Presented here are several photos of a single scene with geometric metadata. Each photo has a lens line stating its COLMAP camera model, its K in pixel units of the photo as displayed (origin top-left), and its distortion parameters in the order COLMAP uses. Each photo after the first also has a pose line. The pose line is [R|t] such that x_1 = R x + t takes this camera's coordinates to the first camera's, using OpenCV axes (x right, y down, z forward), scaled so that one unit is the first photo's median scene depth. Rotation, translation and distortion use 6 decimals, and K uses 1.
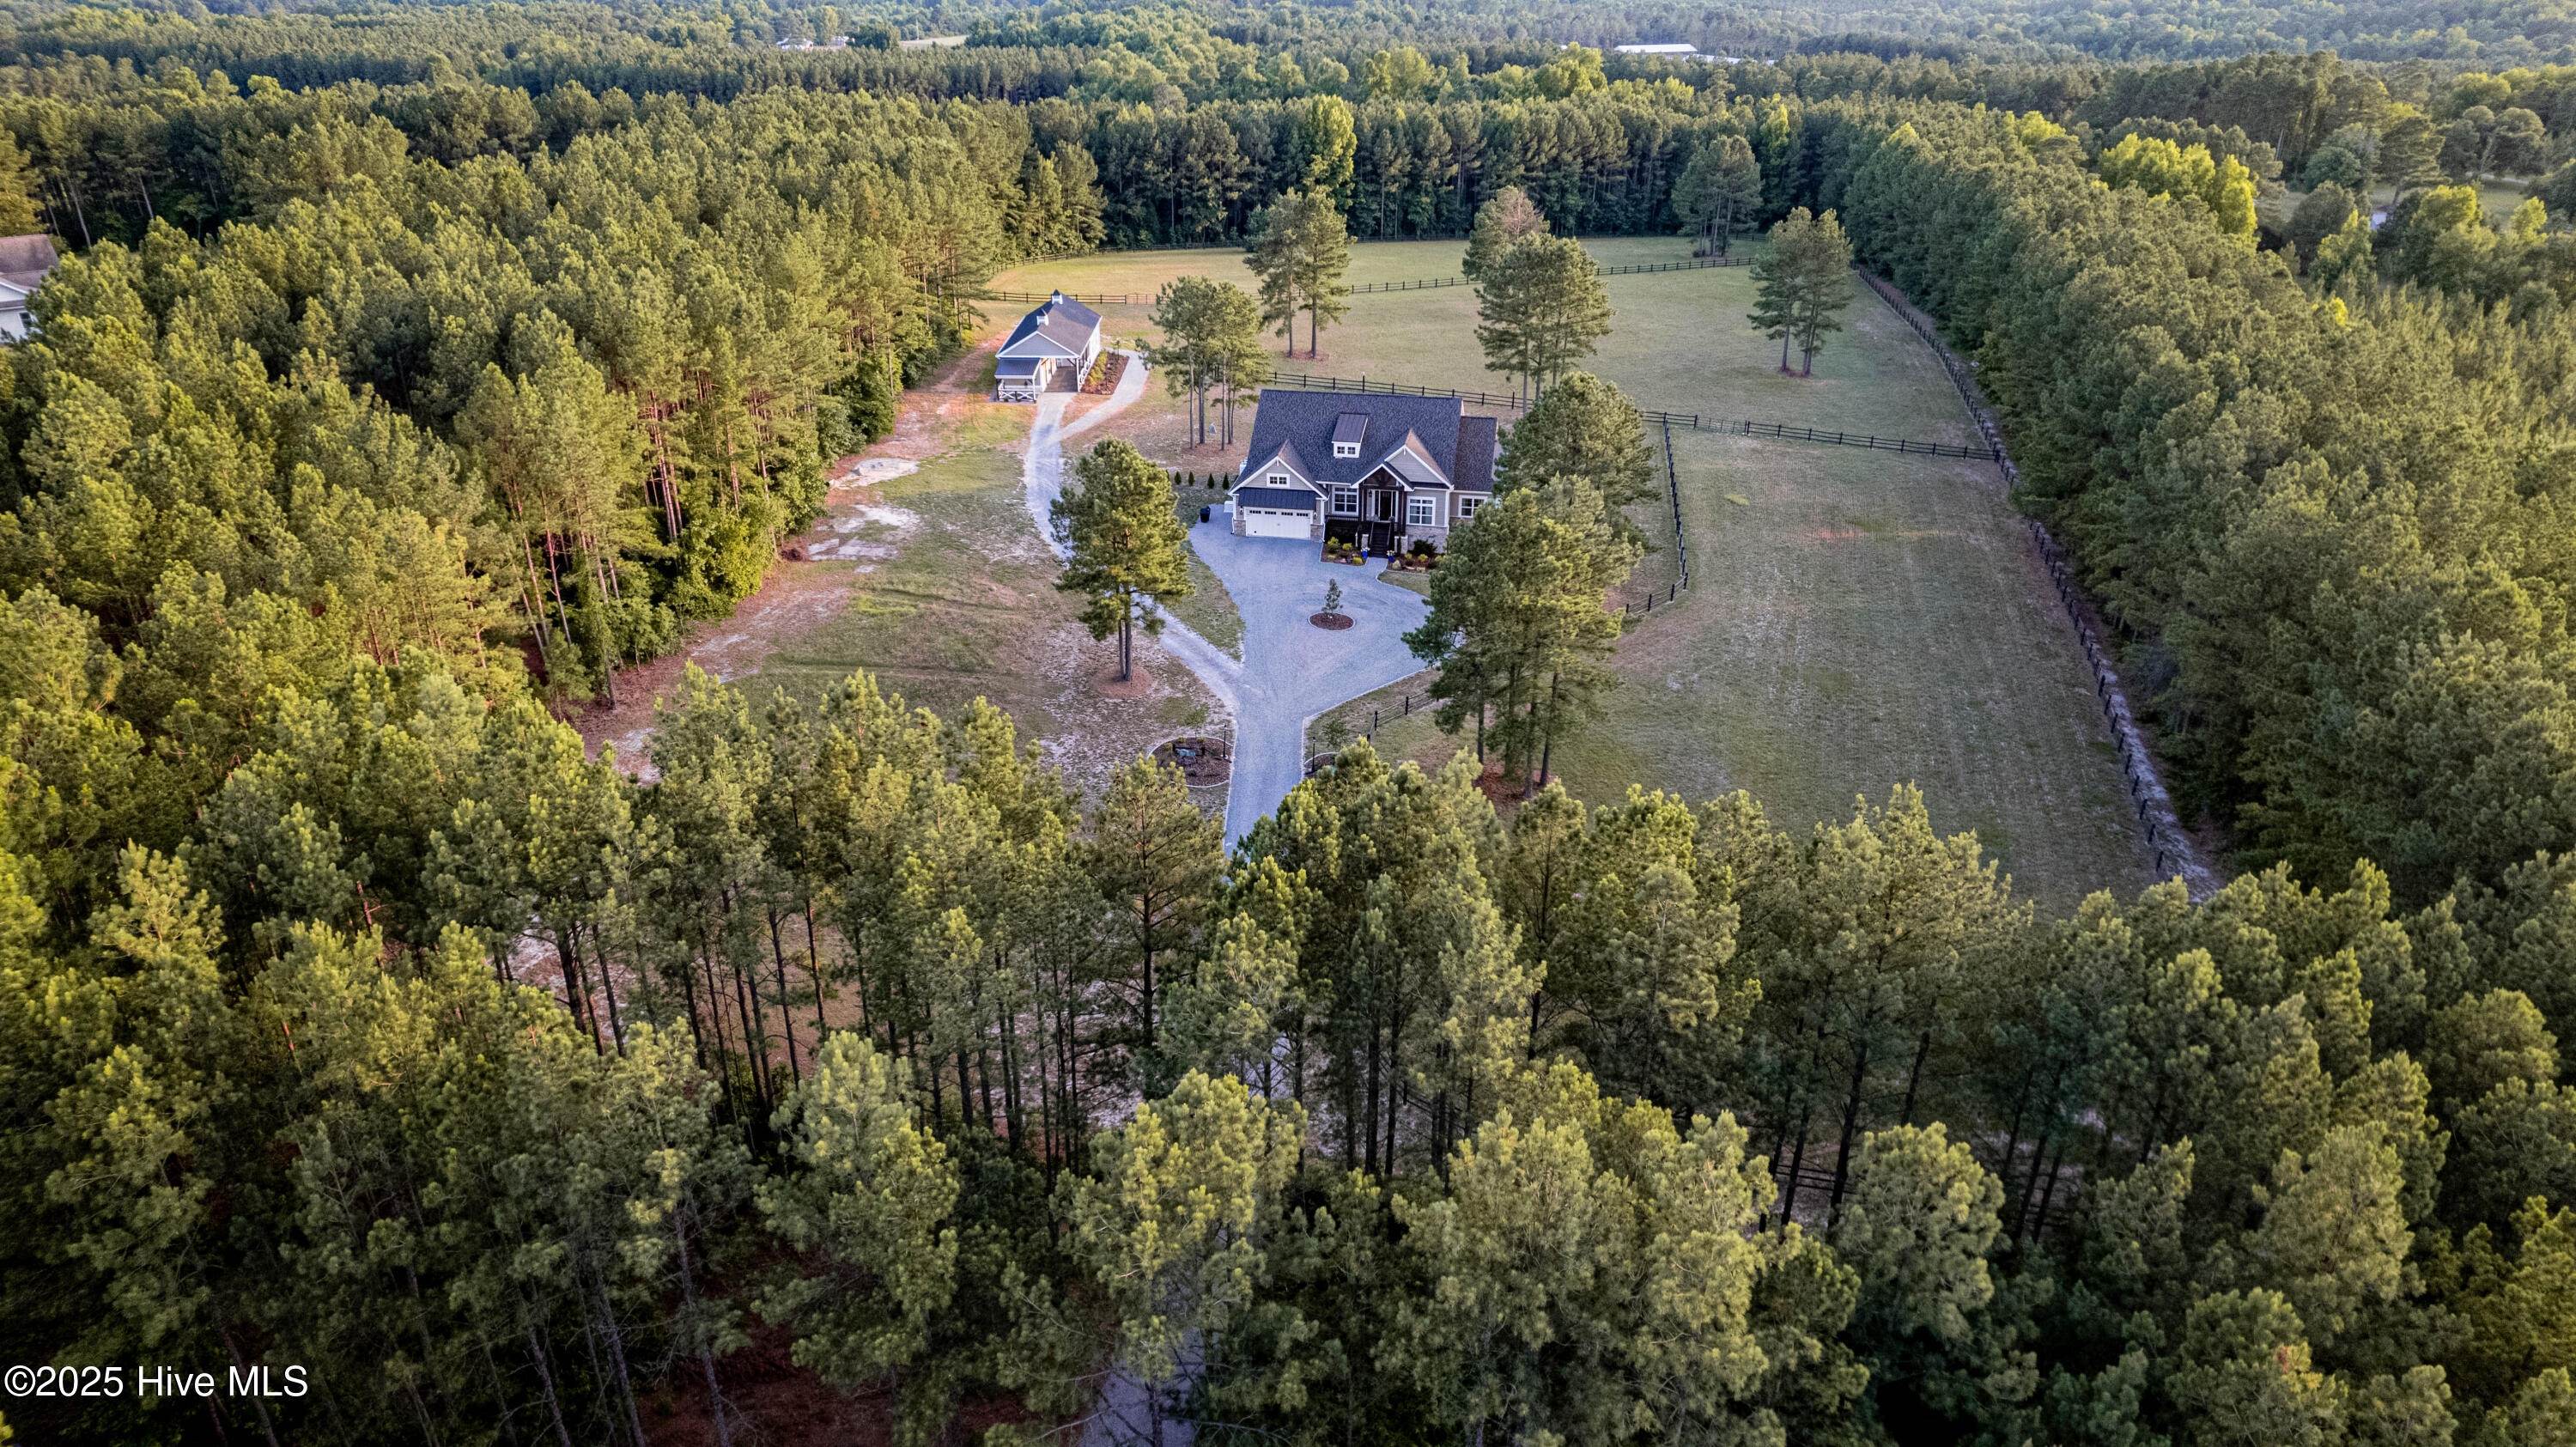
lens RADIAL K [[1584.2, 0, 1288.0], [0, 1584.2, 723.5], [0, 0, 1]] dist [-0.082084, 0.067424]
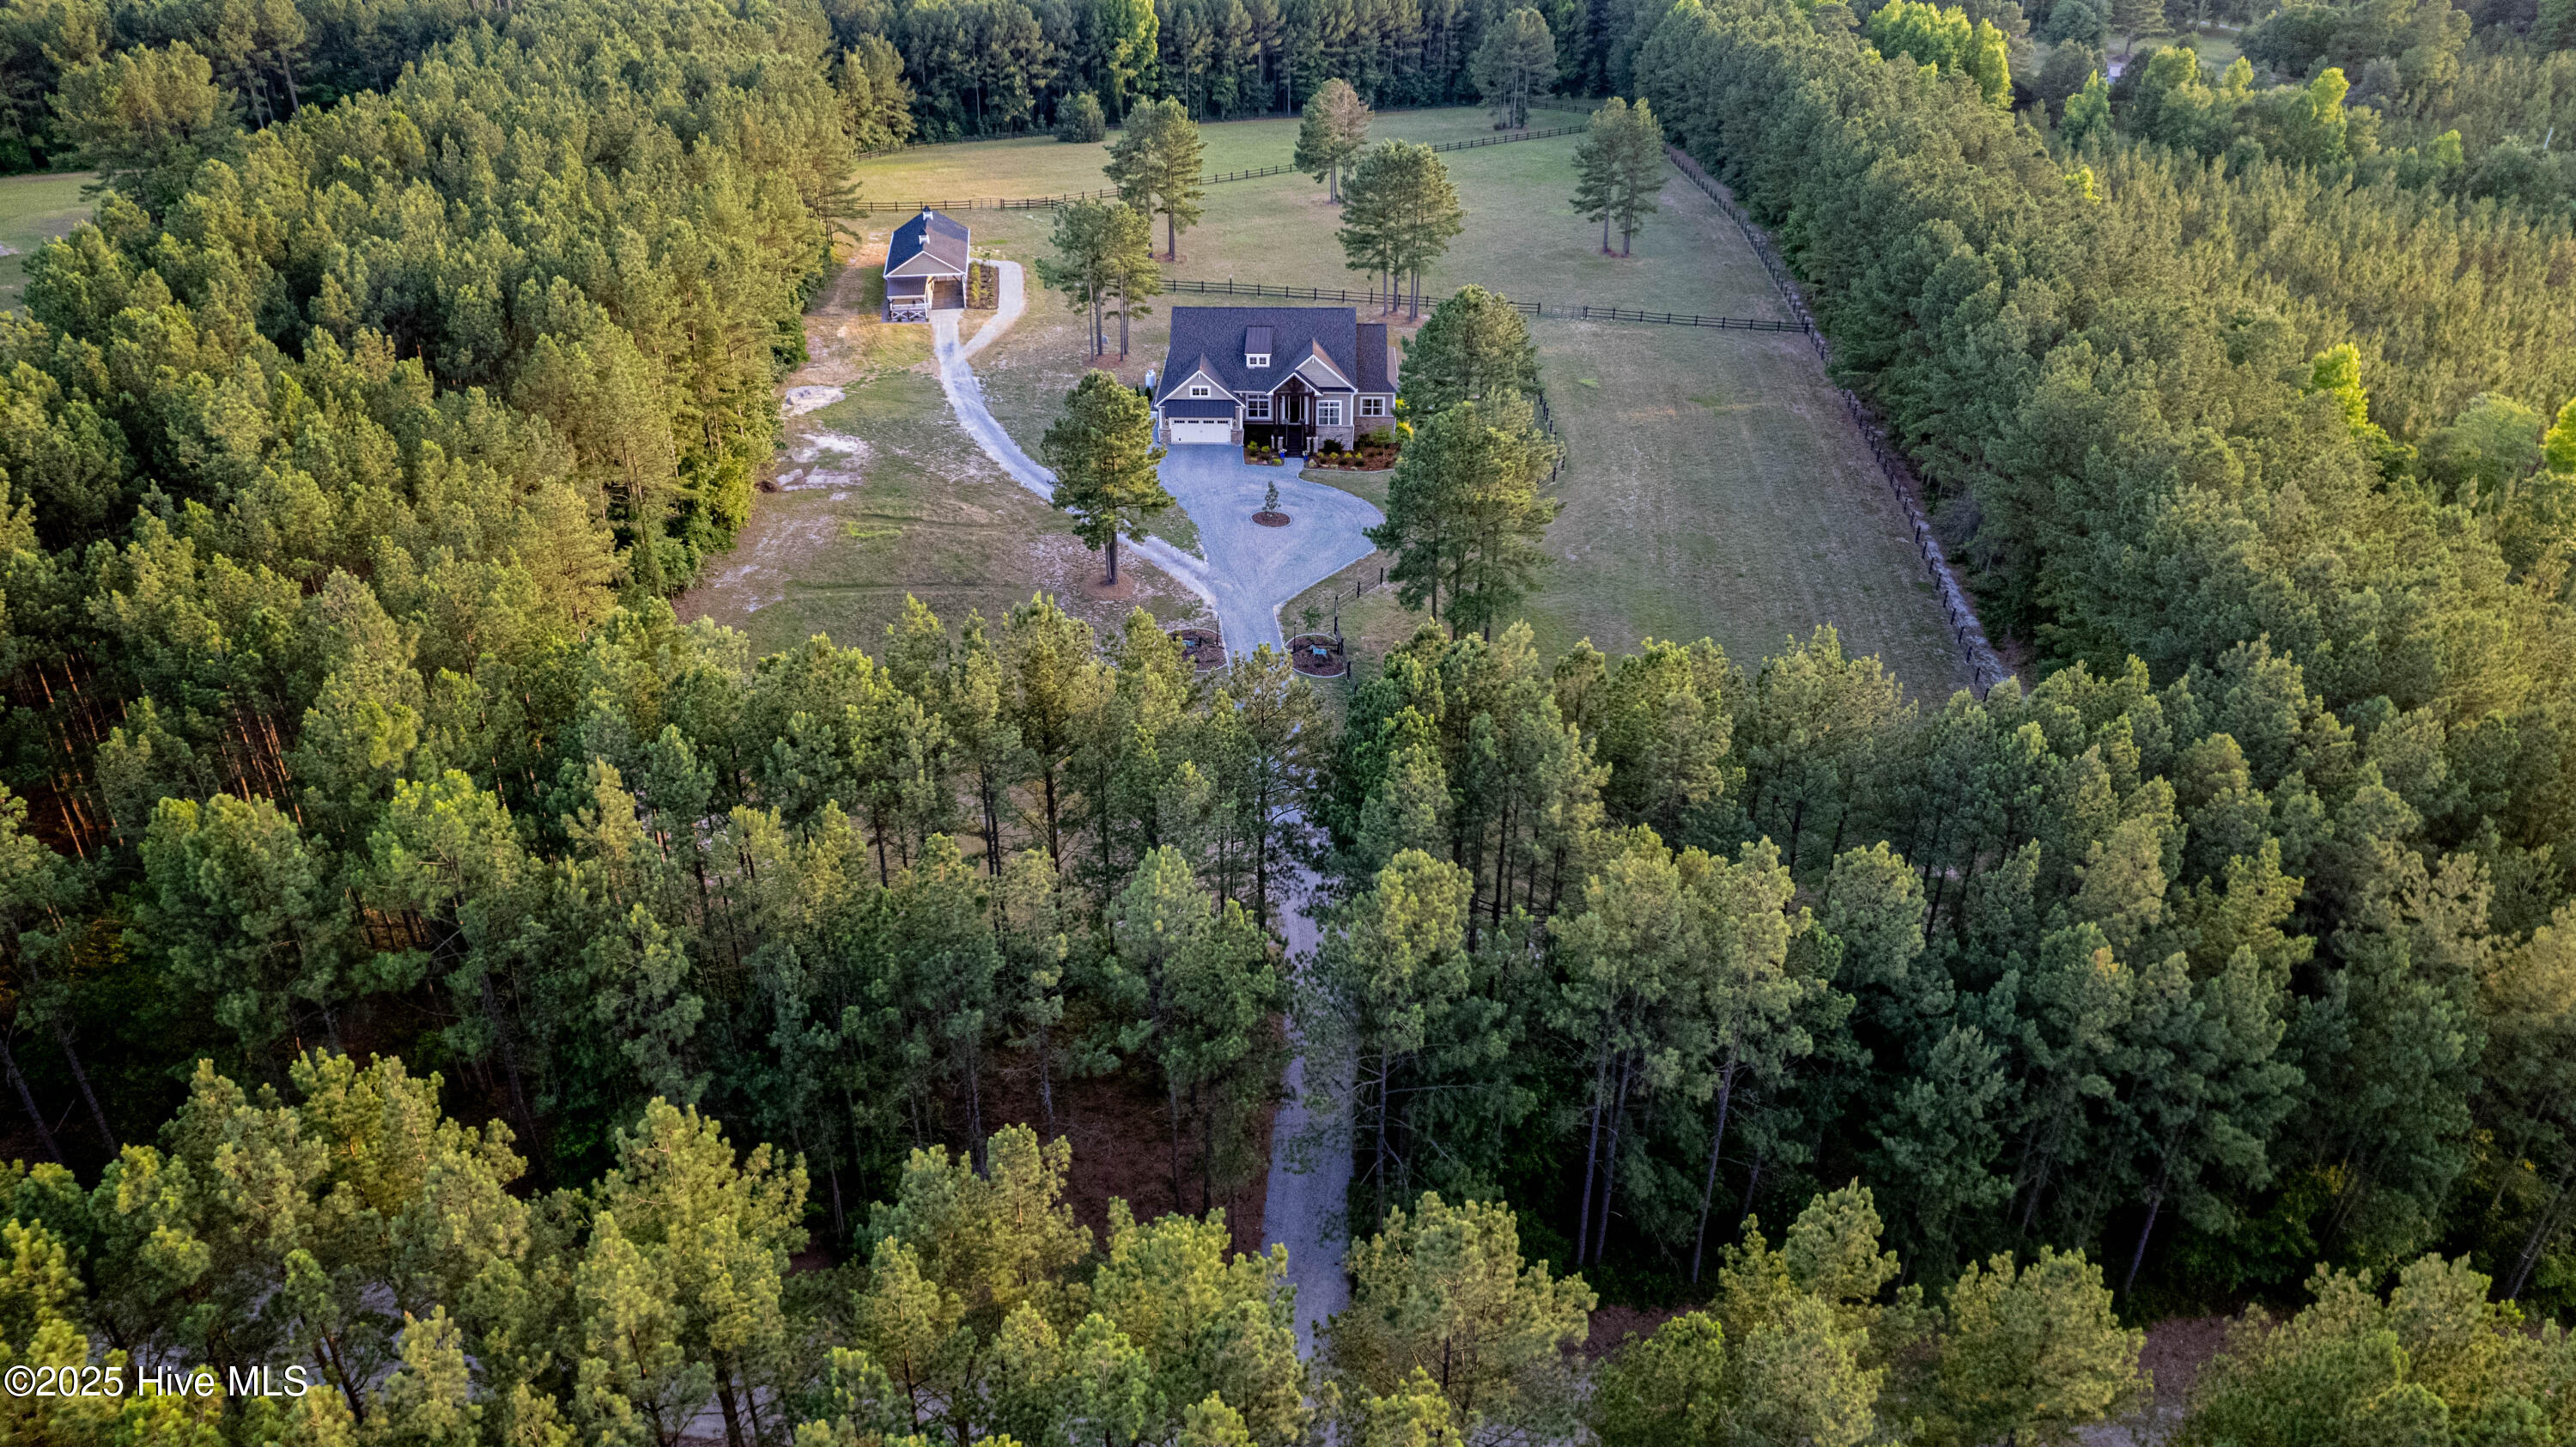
lens RADIAL K [[1656.0, 0, 1288.0], [0, 1656.0, 723.5], [0, 0, 1]] dist [-0.048911, 0.003452]
pose [[0.988047, -0.076674, 0.133732, -0.135630], [0.066988, 0.994894, 0.075489, -0.007891], [-0.138837, -0.065628, 0.988138, -0.187590]]
